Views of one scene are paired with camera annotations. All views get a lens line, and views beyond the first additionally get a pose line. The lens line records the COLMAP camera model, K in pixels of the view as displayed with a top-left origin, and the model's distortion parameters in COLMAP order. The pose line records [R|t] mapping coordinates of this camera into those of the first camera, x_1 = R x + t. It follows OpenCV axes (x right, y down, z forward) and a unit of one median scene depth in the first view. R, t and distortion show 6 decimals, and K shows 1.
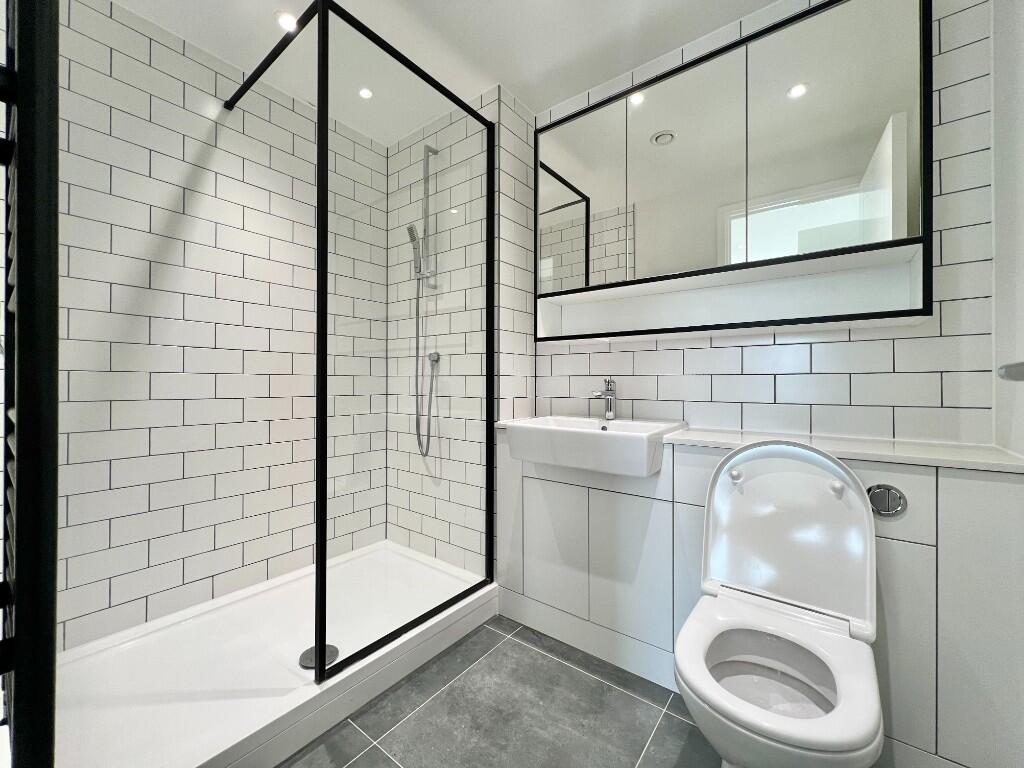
lens RADIAL K [[412.3, 0, 512.0], [0, 412.3, 384.0], [0, 0, 1]] dist [0.001275, 0.000072]
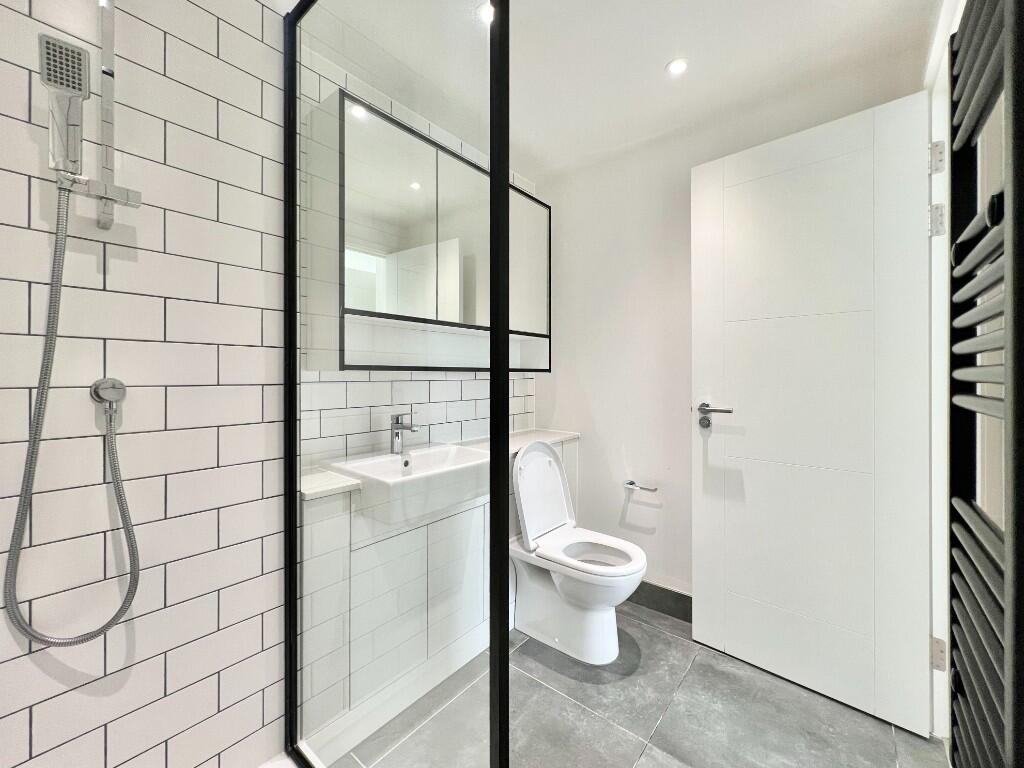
lens RADIAL K [[412.3, 0, 512.0], [0, 412.3, 384.0], [0, 0, 1]] dist [0.001275, 0.000072]
pose [[0.038934, -0.016332, 0.999108, -0.779188], [0.014756, 0.999767, 0.015768, -0.095383], [-0.999133, 0.014129, 0.039166, 0.749683]]
